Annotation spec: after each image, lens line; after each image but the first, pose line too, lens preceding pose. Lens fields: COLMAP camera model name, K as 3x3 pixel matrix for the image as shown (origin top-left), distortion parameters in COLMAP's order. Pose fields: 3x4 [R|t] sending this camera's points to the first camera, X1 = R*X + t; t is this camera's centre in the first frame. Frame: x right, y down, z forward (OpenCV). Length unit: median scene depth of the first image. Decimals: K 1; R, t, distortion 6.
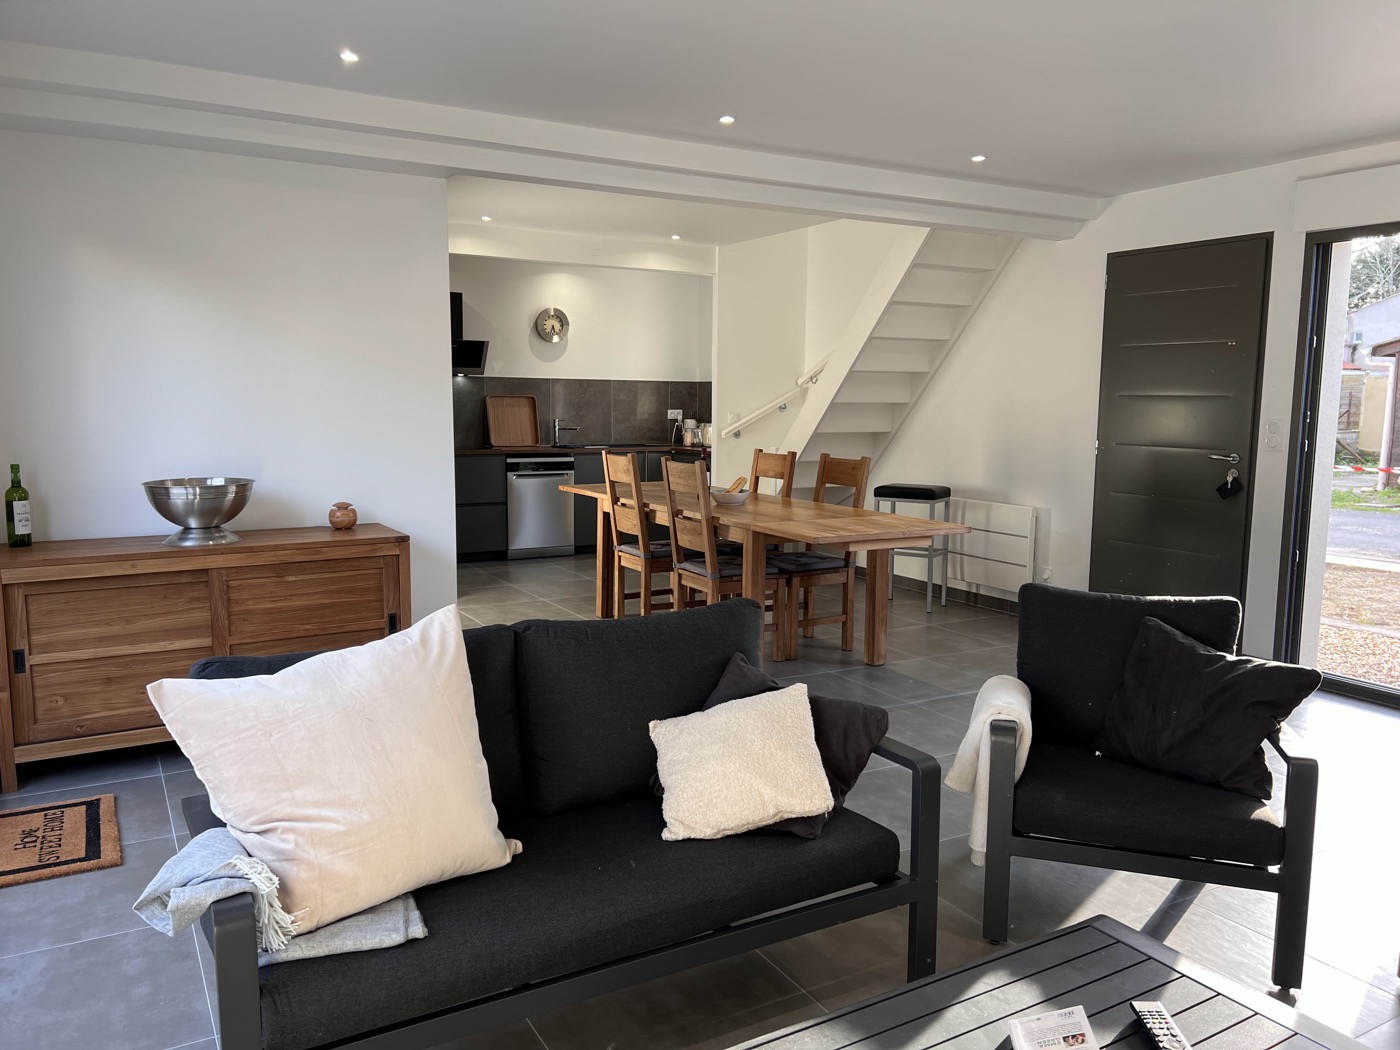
lens RADIAL K [[1051.1, 0, 699.8], [0, 1051.1, 537.4], [0, 0, 1]] dist [0.066742, -0.076529]
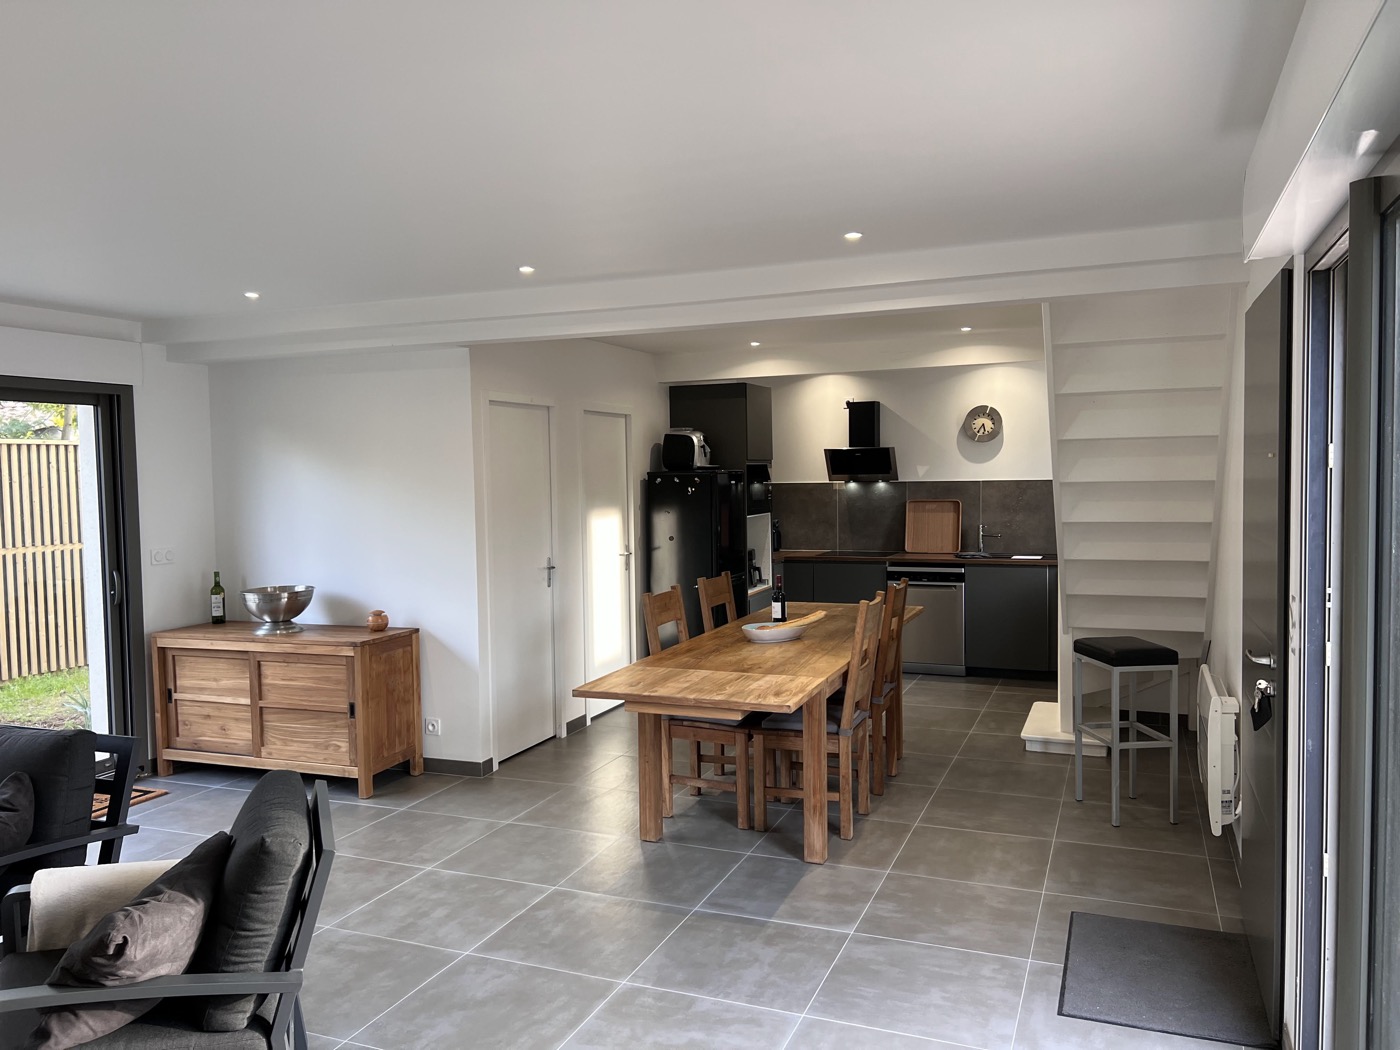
lens RADIAL K [[1058.0, 0, 697.2], [0, 1058.0, 524.0], [0, 0, 1]] dist [0.062780, -0.072223]
pose [[0.612915, 0.019876, -0.789899, 0.609585], [-0.082462, 0.995834, -0.038928, -0.078679], [0.785834, 0.088996, 0.612001, 0.333887]]
